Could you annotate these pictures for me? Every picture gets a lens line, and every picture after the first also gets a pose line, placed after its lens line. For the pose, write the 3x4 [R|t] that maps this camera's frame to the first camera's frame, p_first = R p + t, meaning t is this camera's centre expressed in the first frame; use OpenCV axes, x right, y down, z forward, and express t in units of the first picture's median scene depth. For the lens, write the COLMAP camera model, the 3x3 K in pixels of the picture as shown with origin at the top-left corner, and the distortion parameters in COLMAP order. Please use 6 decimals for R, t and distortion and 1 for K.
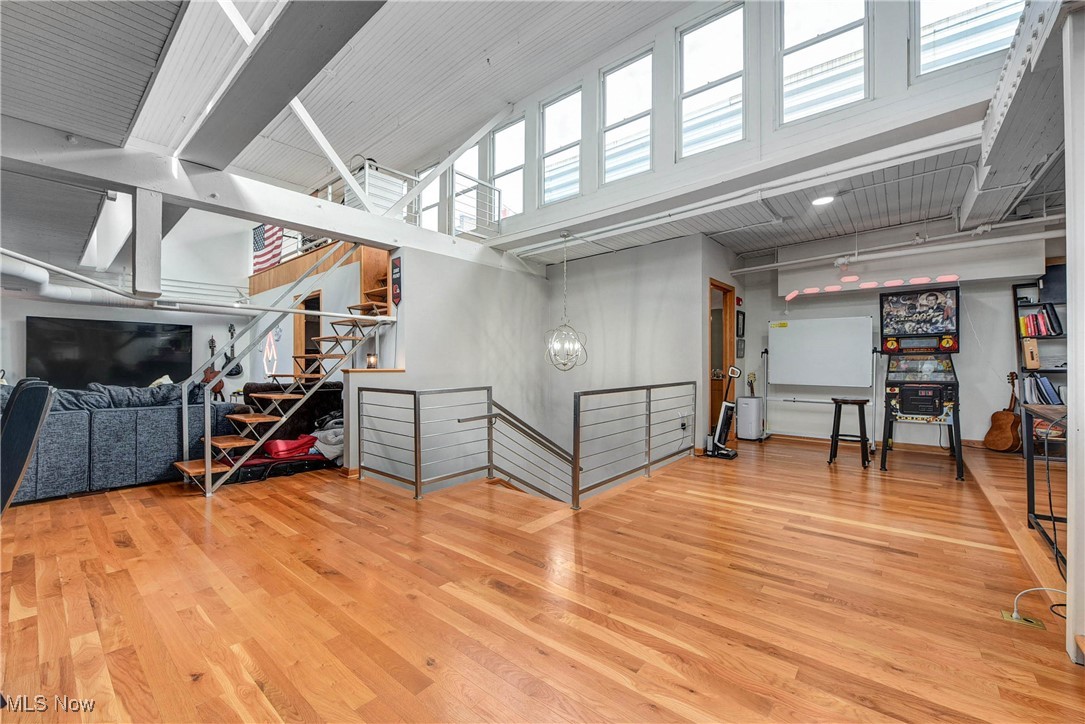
lens RADIAL K [[434.3, 0, 544.7], [0, 434.3, 365.0], [0, 0, 1]] dist [-0.008661, -0.000604]
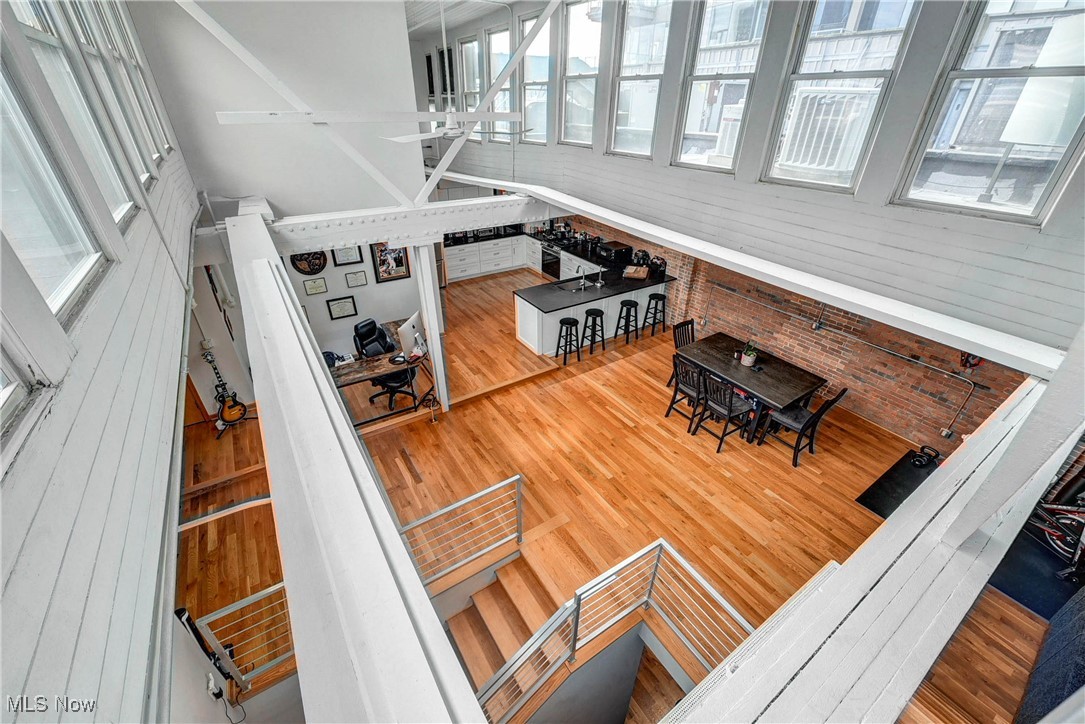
lens RADIAL K [[434.3, 0, 544.7], [0, 434.3, 365.0], [0, 0, 1]] dist [-0.008661, -0.000604]
pose [[-0.955957, -0.159258, 0.246542, -0.189174], [-0.009630, 0.856556, 0.515964, -0.634935], [-0.293349, 0.490865, -0.820364, 1.403839]]
